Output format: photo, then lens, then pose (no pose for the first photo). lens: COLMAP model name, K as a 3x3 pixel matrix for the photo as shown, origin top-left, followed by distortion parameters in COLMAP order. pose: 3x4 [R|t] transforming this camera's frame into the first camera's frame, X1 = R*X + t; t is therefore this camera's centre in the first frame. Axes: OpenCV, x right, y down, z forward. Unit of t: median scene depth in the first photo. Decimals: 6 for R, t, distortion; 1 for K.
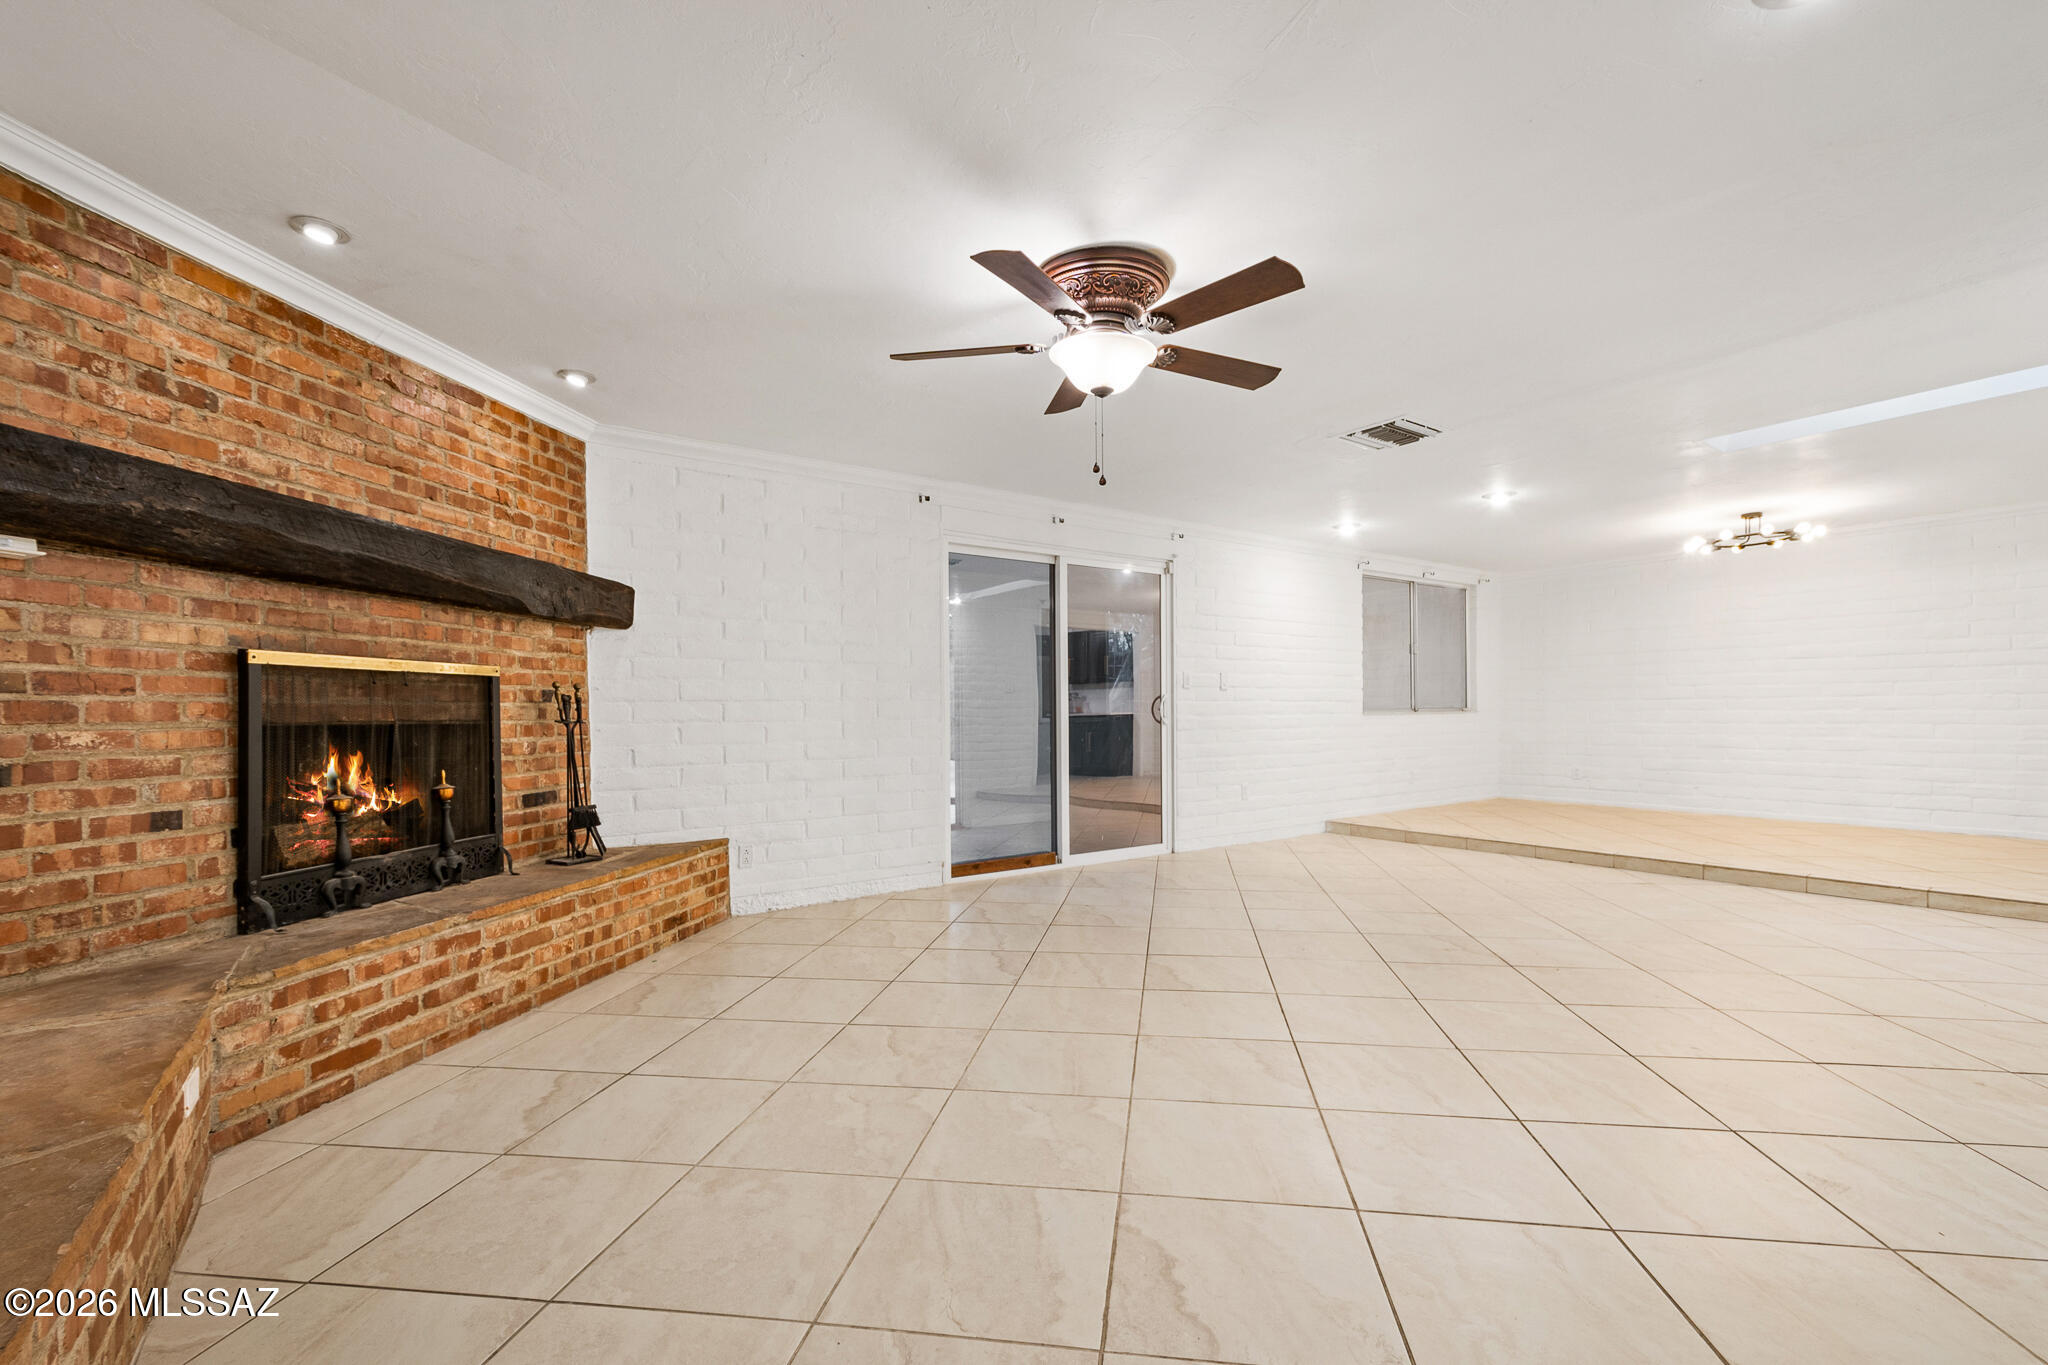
lens RADIAL K [[908.2, 0, 1046.2], [0, 908.2, 721.5], [0, 0, 1]] dist [0.012846, -0.000427]
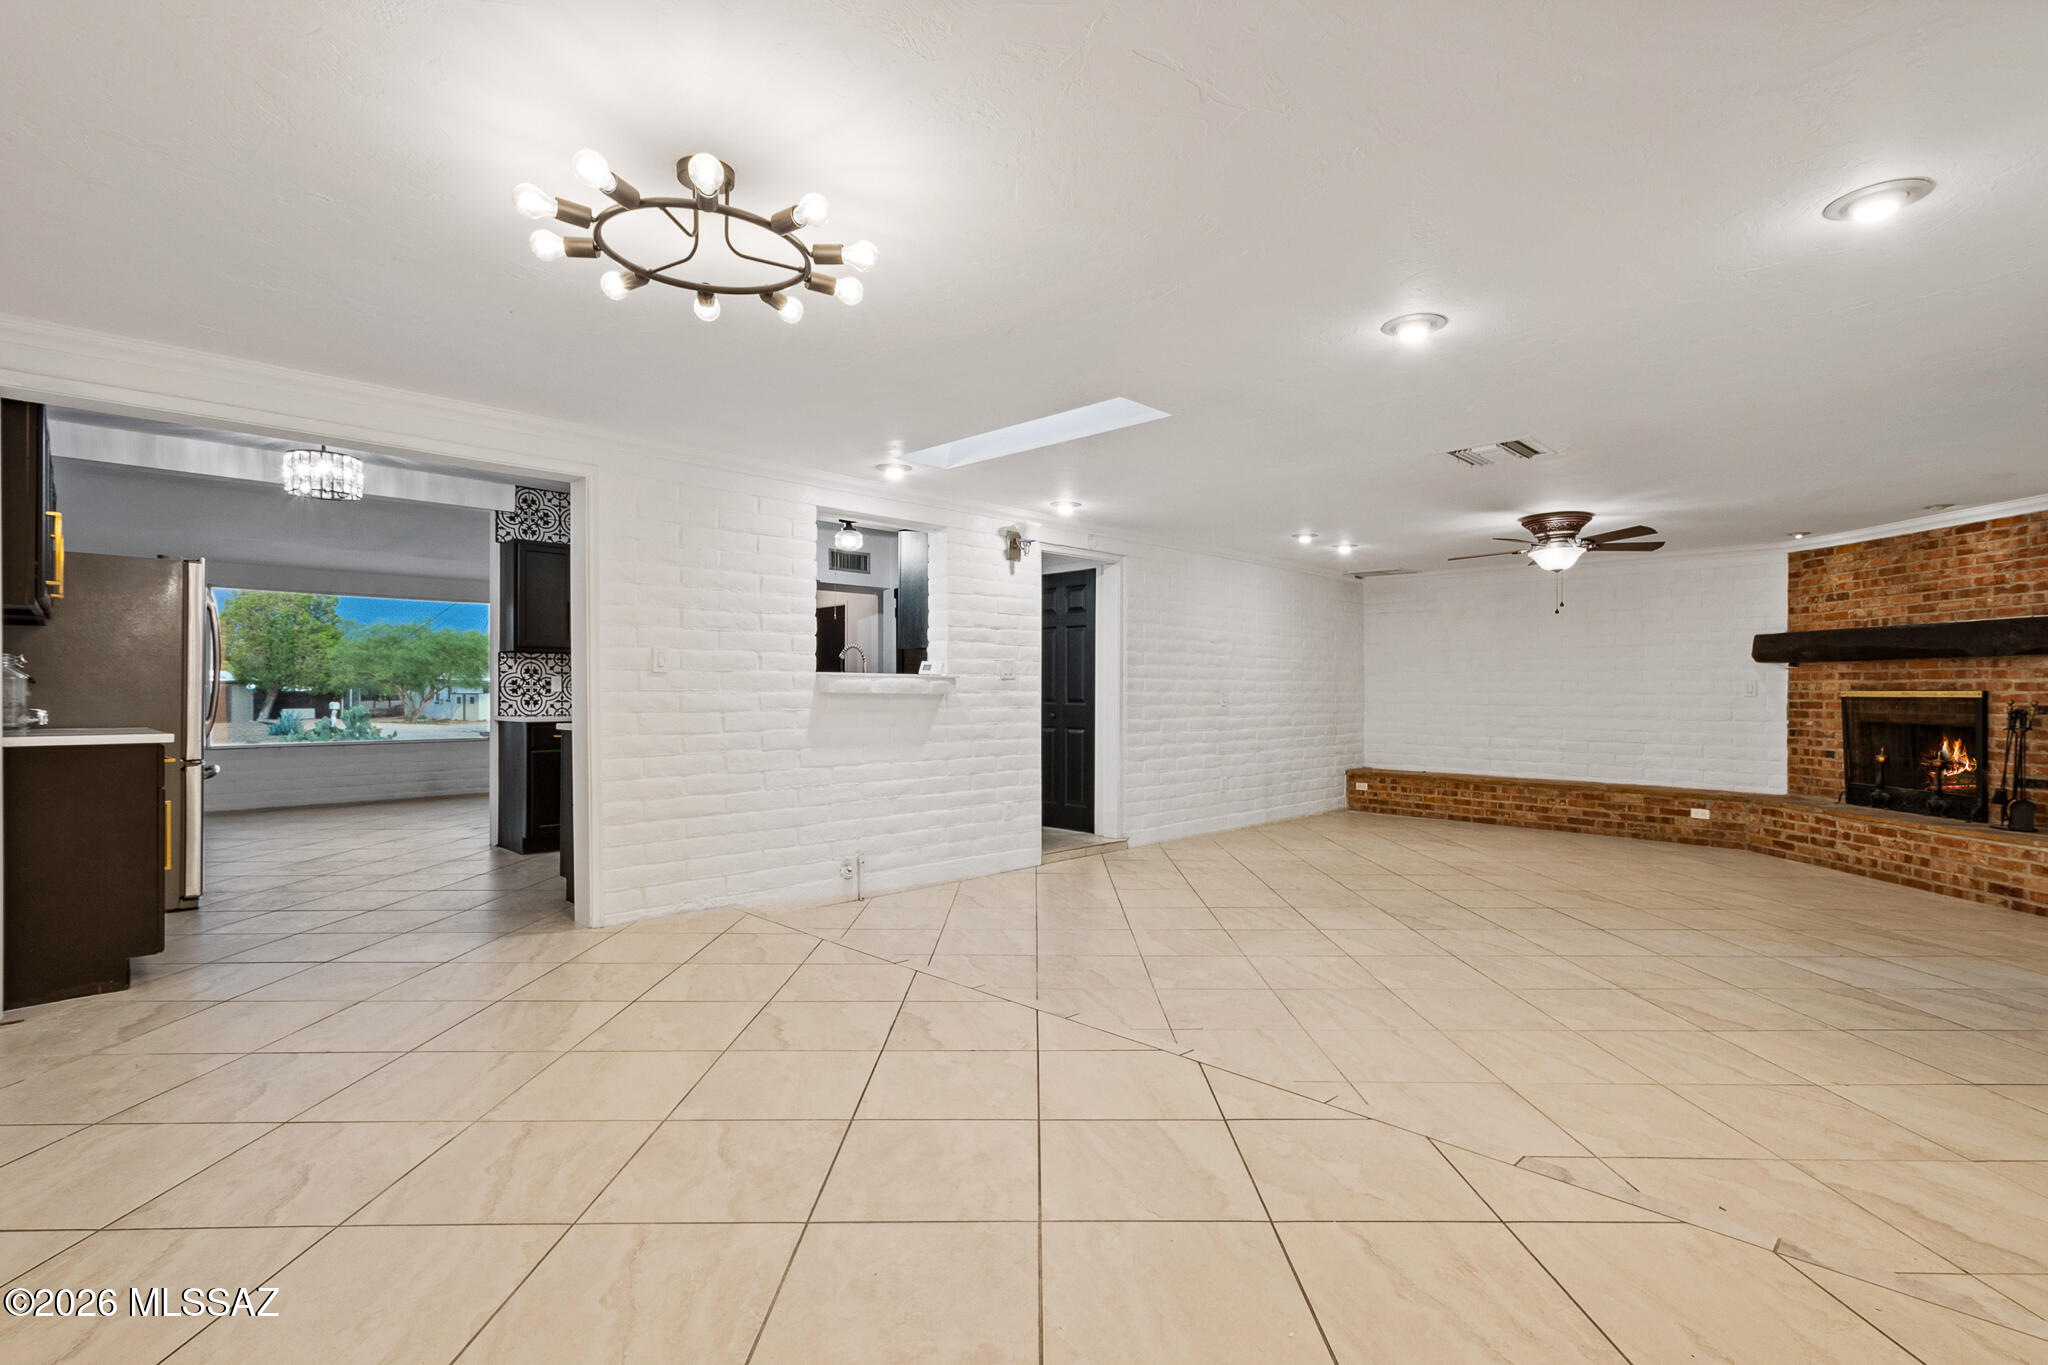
lens RADIAL K [[953.5, 0, 1020.9], [0, 953.5, 687.5], [0, 0, 1]] dist [0.010226, -0.000639]
pose [[-0.991559, 0.007645, -0.129433, 1.448337], [0.006758, 0.999951, 0.007292, -0.103083], [0.129482, 0.006355, -0.991561, 2.796301]]
